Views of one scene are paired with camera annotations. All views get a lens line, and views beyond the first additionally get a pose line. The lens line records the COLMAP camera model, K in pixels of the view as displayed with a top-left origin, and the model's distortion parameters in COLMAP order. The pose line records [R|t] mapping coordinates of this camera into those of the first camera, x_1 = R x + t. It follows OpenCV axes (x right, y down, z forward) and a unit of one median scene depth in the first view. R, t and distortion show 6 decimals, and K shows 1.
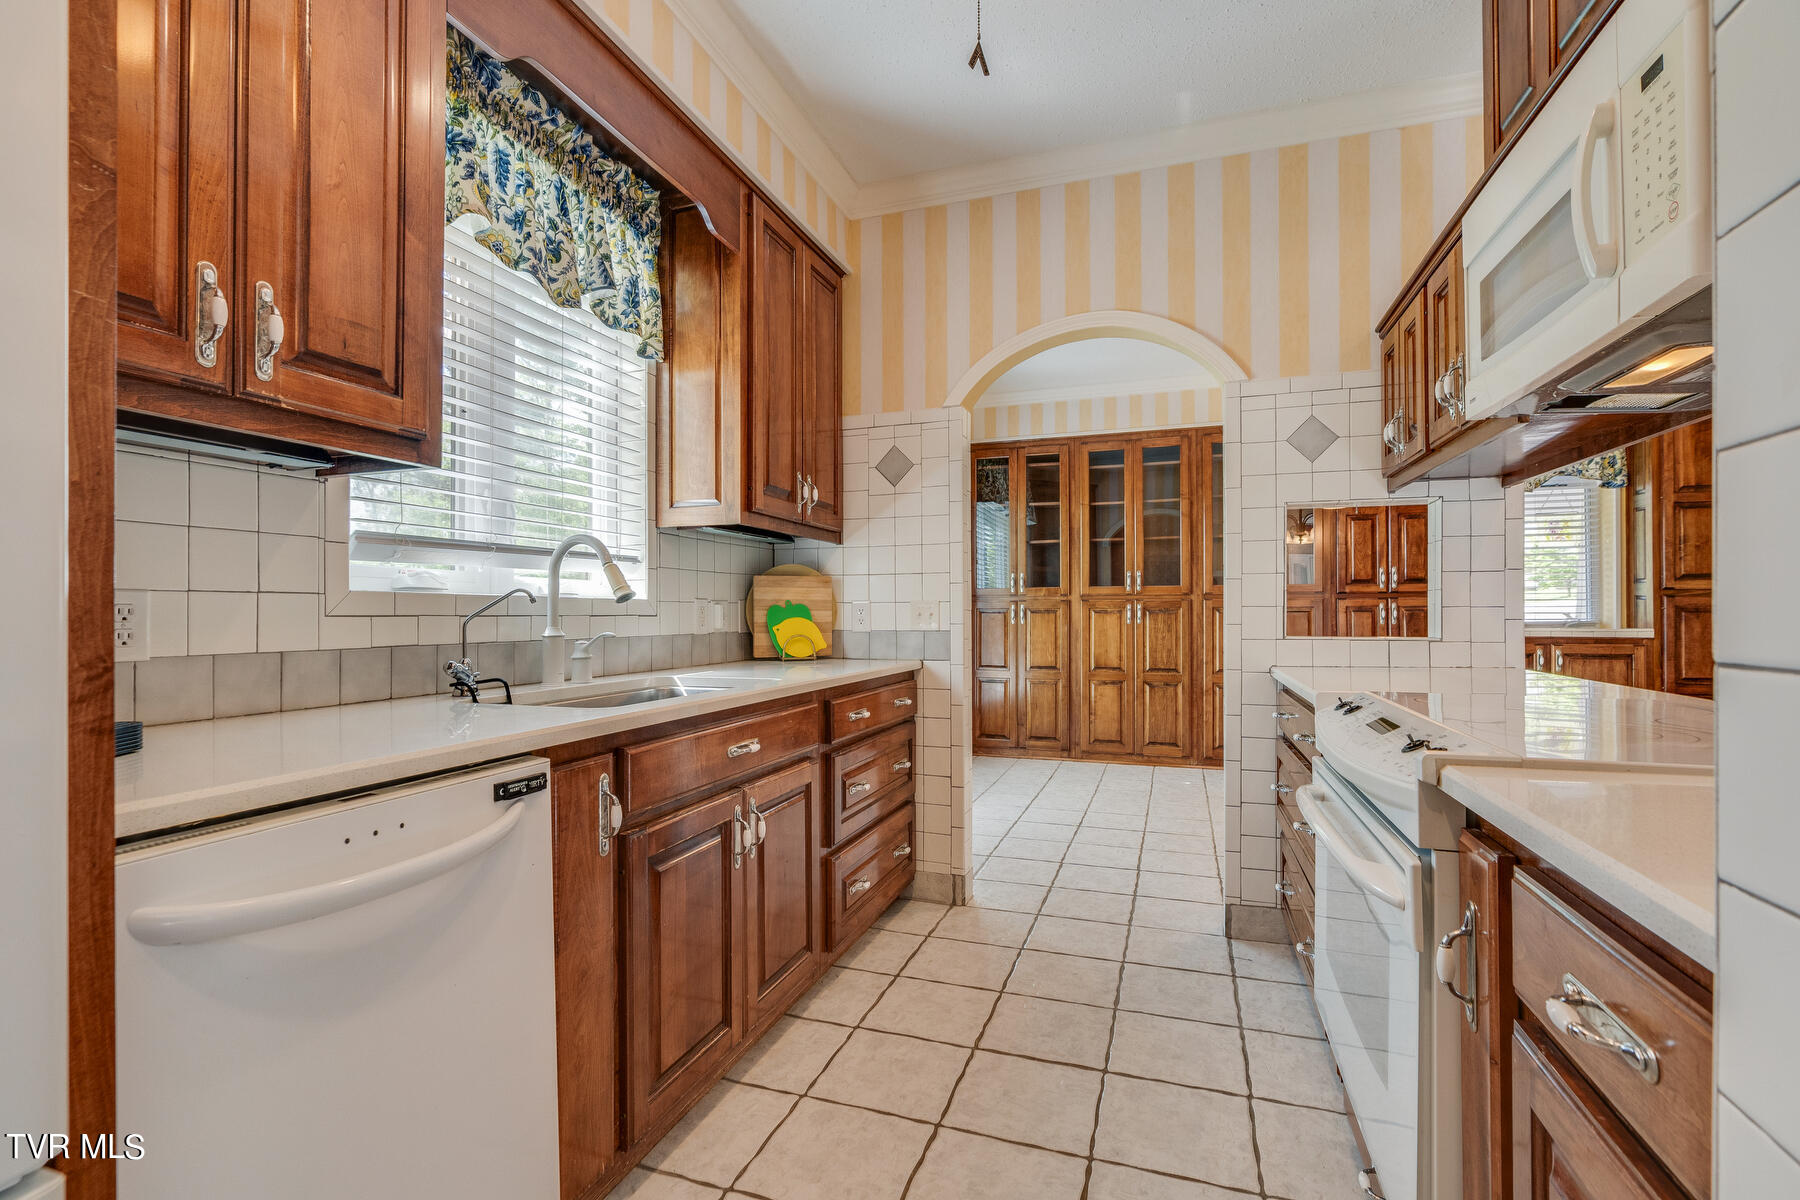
lens RADIAL K [[805.9, 0, 894.3], [0, 805.9, 603.8], [0, 0, 1]] dist [-0.014711, 0.001867]
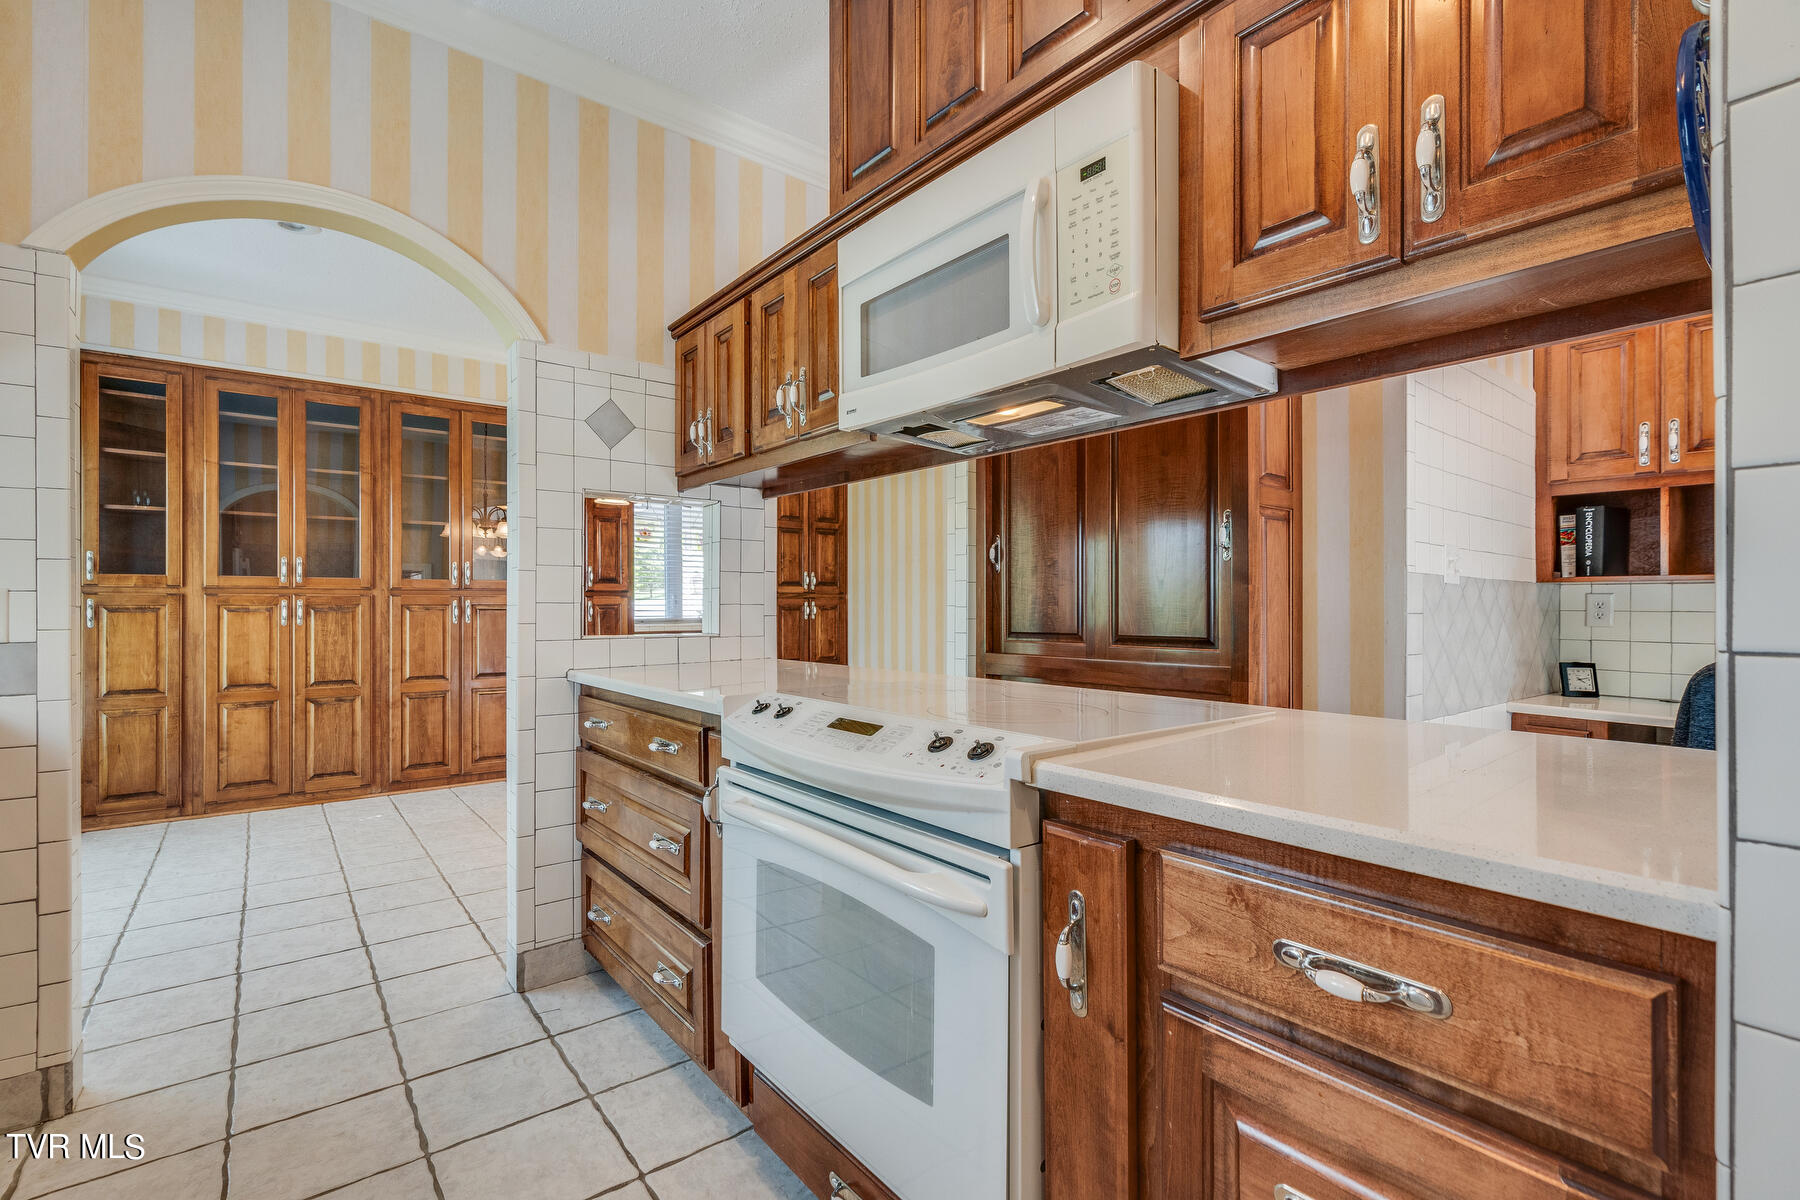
lens RADIAL K [[805.9, 0, 901.3], [0, 805.9, 604.8], [0, 0, 1]] dist [-0.014711, 0.001867]
pose [[0.534530, 0.004254, 0.845139, -0.041970], [-0.007246, 0.999974, -0.000450, 0.001249], [-0.845119, -0.005883, 0.534546, 0.098878]]
